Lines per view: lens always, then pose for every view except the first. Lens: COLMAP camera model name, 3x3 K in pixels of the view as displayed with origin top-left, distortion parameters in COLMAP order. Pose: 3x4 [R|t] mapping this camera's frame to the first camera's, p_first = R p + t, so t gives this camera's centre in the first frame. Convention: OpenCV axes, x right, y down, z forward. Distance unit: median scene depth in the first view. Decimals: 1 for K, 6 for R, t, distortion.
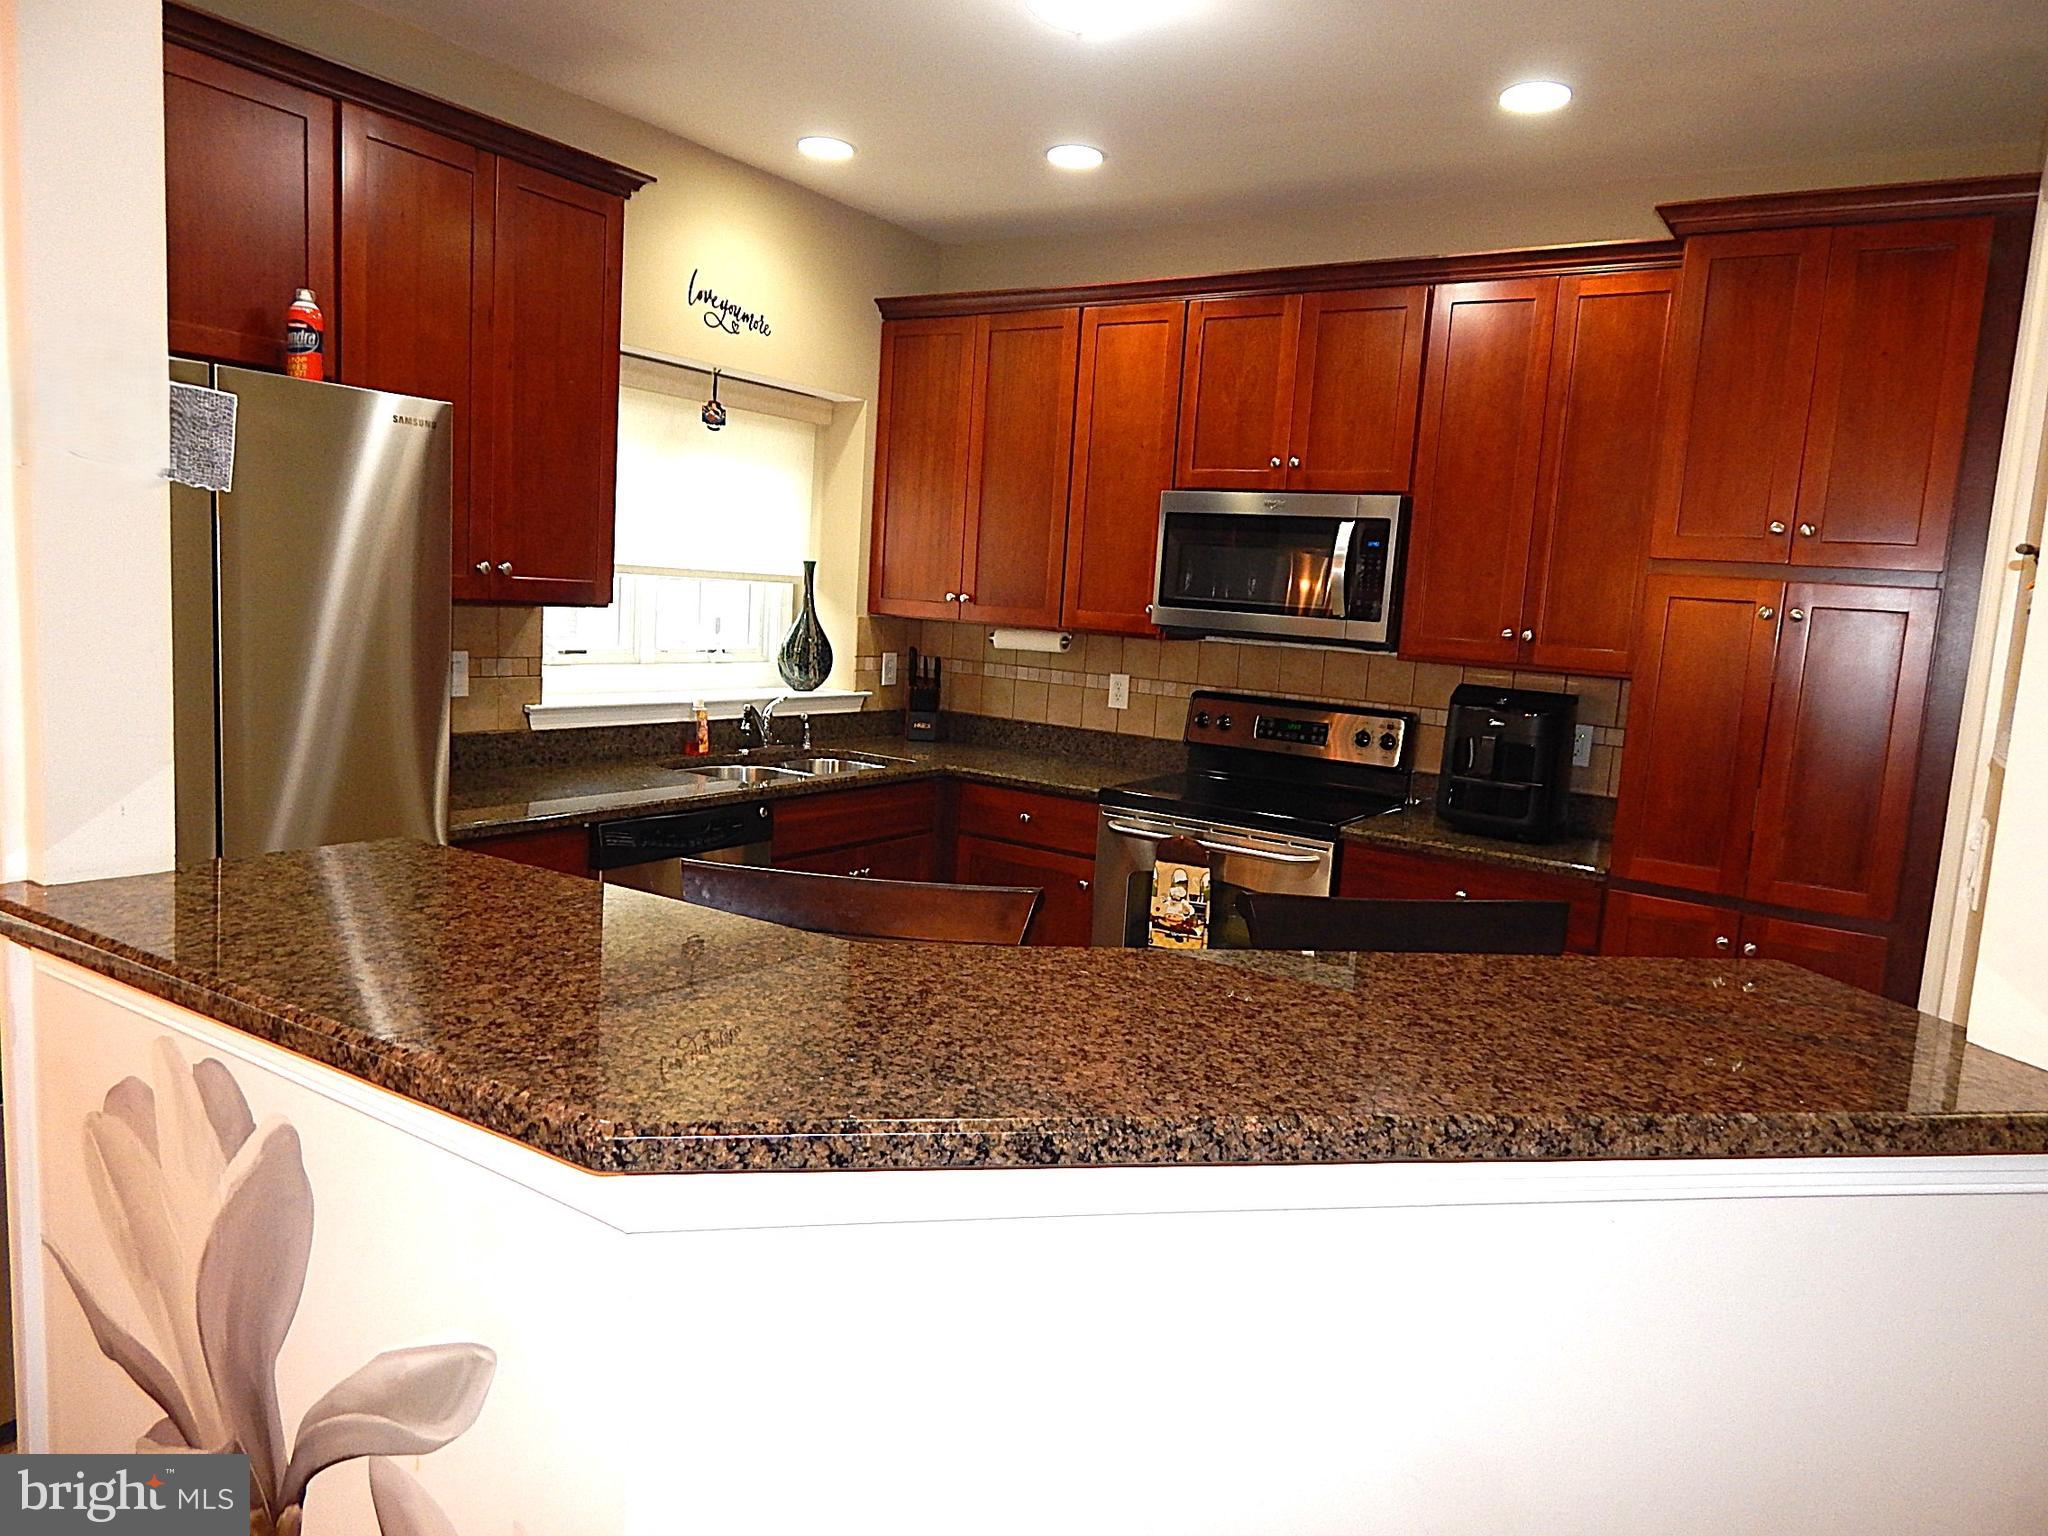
lens RADIAL K [[1353.5, 0, 1024.0], [0, 1353.5, 768.0], [0, 0, 1]] dist [-0.003082, 0.002161]
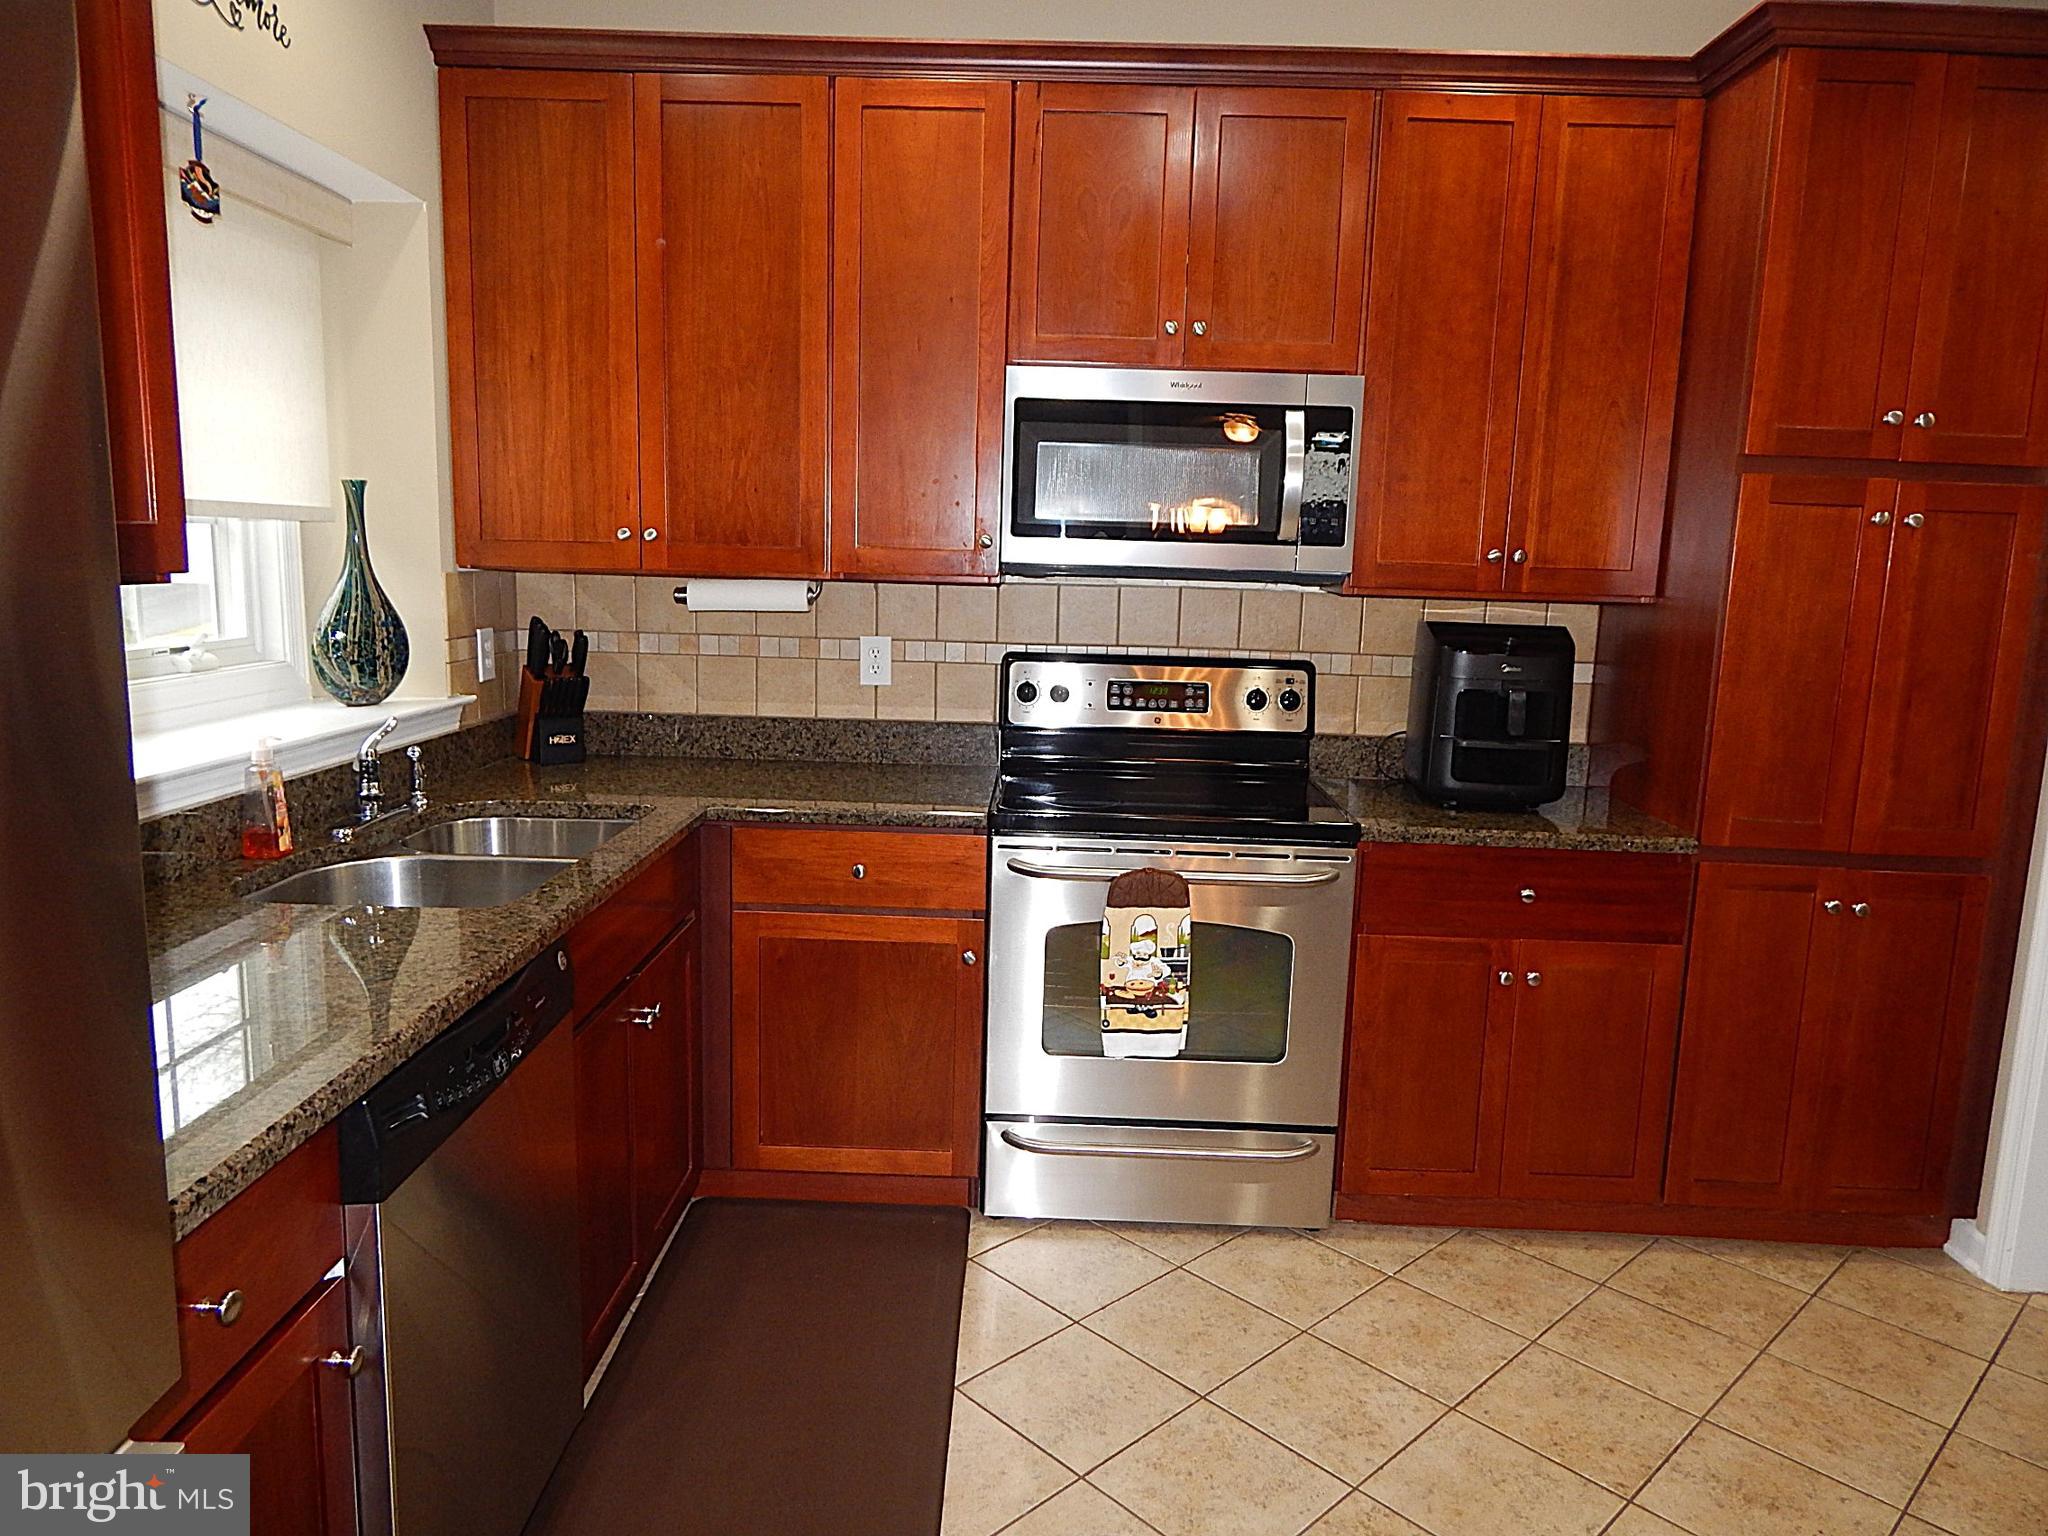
lens RADIAL K [[1353.5, 0, 1024.0], [0, 1353.5, 768.0], [0, 0, 1]] dist [-0.003082, 0.002161]
pose [[0.842391, -0.126524, 0.523802, -0.263882], [0.096559, 0.991754, 0.084268, -0.058764], [-0.530145, -0.020409, 0.847661, 0.402439]]
